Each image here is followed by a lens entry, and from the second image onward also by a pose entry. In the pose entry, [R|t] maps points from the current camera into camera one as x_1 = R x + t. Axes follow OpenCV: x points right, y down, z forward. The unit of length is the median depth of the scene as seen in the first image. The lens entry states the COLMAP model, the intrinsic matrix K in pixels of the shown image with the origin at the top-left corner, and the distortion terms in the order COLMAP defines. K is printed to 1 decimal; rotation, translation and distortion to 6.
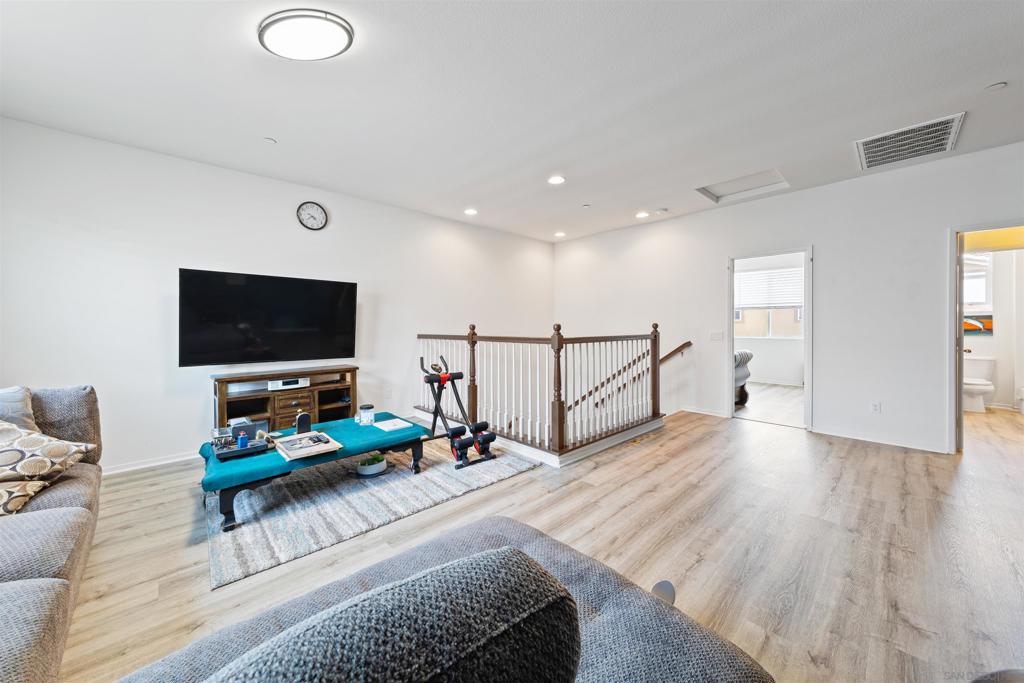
lens RADIAL K [[363.2, 0, 517.0], [0, 363.2, 337.5], [0, 0, 1]] dist [0.000687, 0.000084]
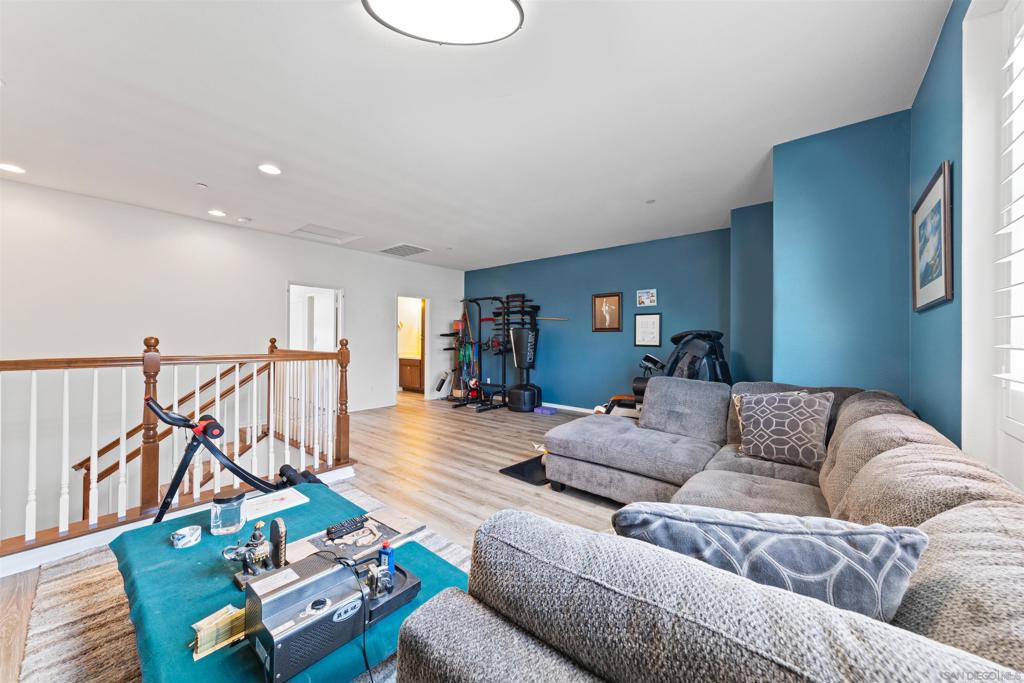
lens RADIAL K [[363.2, 0, 517.0], [0, 363.2, 337.5], [0, 0, 1]] dist [0.000687, 0.000084]
pose [[-0.111562, 0.009183, 0.993715, -0.998728], [0.009793, 0.999919, -0.008141, -0.034779], [-0.993709, 0.008824, -0.111643, 0.627304]]
